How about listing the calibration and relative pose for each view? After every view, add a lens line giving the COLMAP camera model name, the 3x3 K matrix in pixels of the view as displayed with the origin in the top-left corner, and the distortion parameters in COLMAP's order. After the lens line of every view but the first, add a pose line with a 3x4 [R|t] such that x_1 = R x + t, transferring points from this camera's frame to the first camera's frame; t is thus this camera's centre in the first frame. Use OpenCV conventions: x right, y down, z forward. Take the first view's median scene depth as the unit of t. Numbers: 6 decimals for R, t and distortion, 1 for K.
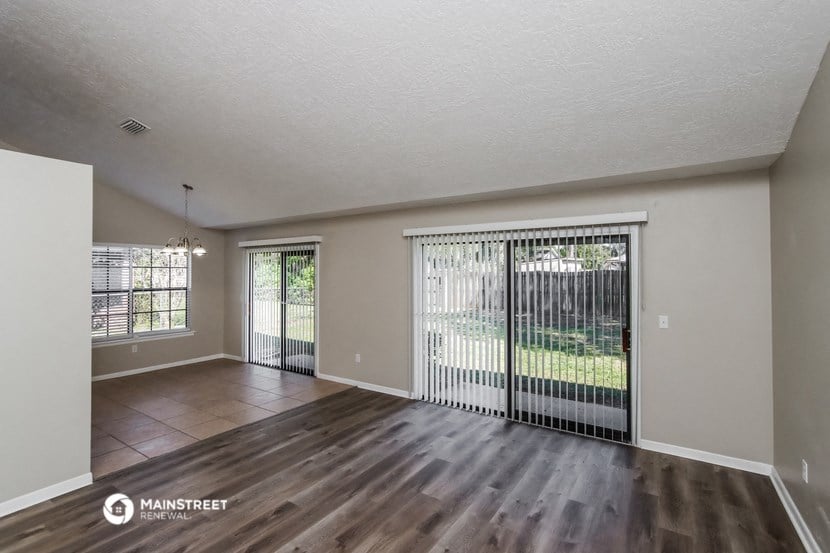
lens RADIAL K [[383.8, 0, 410.6], [0, 383.8, 261.2], [0, 0, 1]] dist [-0.000568, 0.000698]
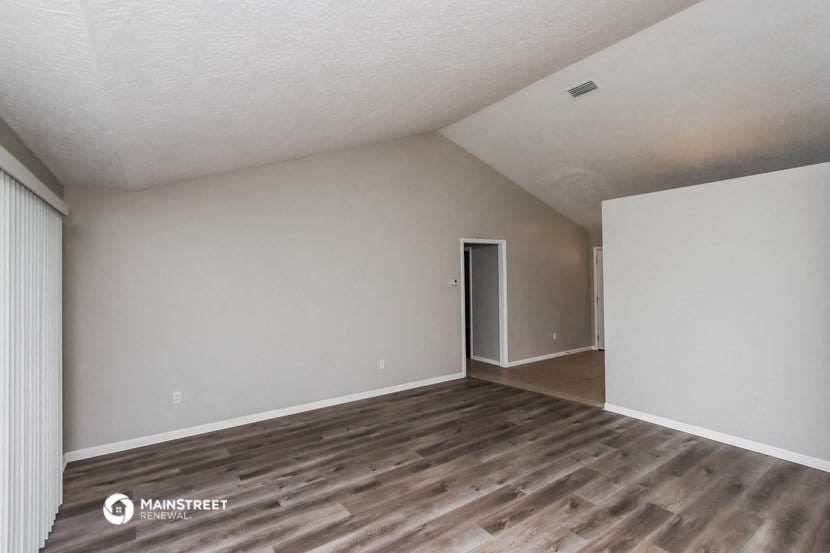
lens RADIAL K [[383.8, 0, 414.6], [0, 383.8, 273.8], [0, 0, 1]] dist [-0.000568, 0.000698]
pose [[-0.929493, 0.014841, 0.368541, -0.213854], [0.002973, 0.999459, -0.032750, 0.024984], [-0.368828, -0.029346, -0.929034, 0.837190]]
